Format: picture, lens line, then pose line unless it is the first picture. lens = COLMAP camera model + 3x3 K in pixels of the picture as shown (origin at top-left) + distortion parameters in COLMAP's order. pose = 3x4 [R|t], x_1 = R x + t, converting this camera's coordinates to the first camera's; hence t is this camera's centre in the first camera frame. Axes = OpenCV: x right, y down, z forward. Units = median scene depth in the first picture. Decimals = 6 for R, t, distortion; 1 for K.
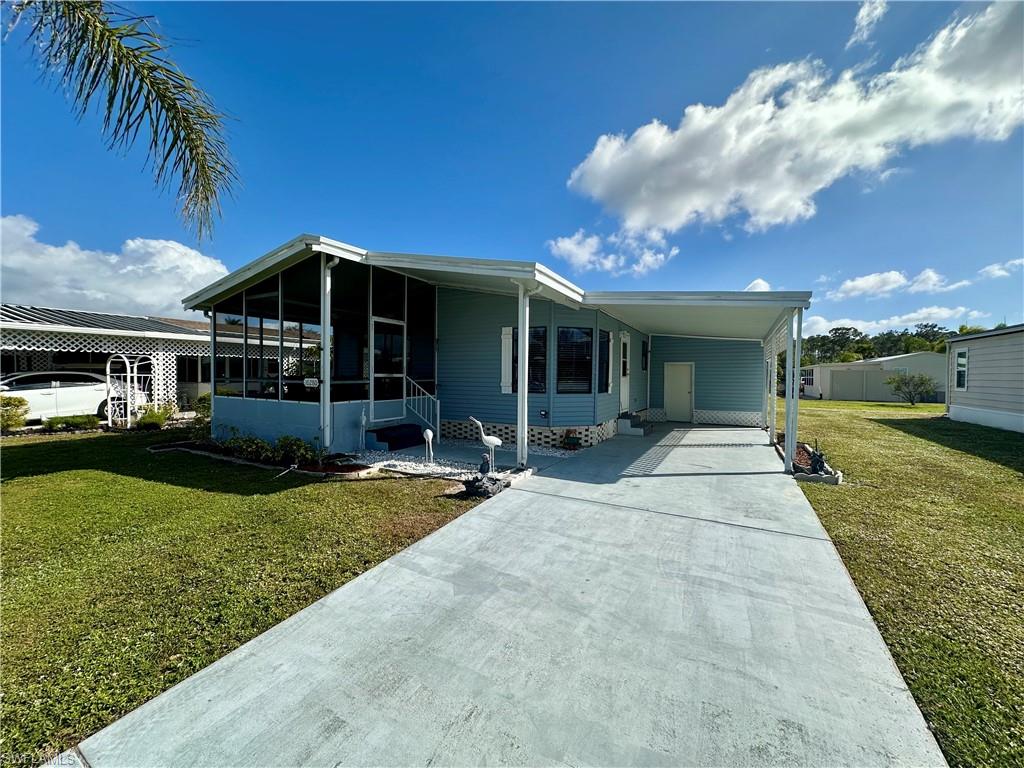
lens RADIAL K [[408.9, 0, 514.0], [0, 408.9, 383.4], [0, 0, 1]] dist [-0.000743, 0.000073]
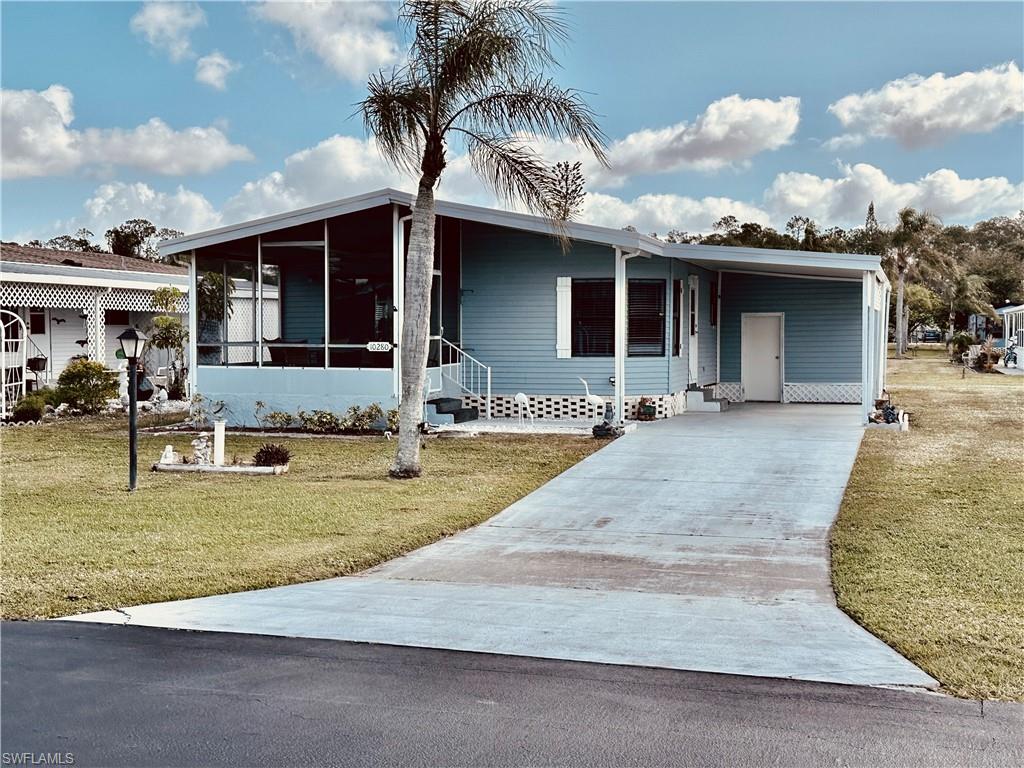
lens RADIAL K [[1281.7, 0, 511.6], [0, 1281.7, 383.8], [0, 0, 1]] dist [0.020524, 0.000000]
pose [[0.981561, -0.016932, 0.190398, -0.633085], [0.012326, 0.999603, 0.025351, 0.009919], [-0.190752, -0.022537, 0.981380, -1.556090]]
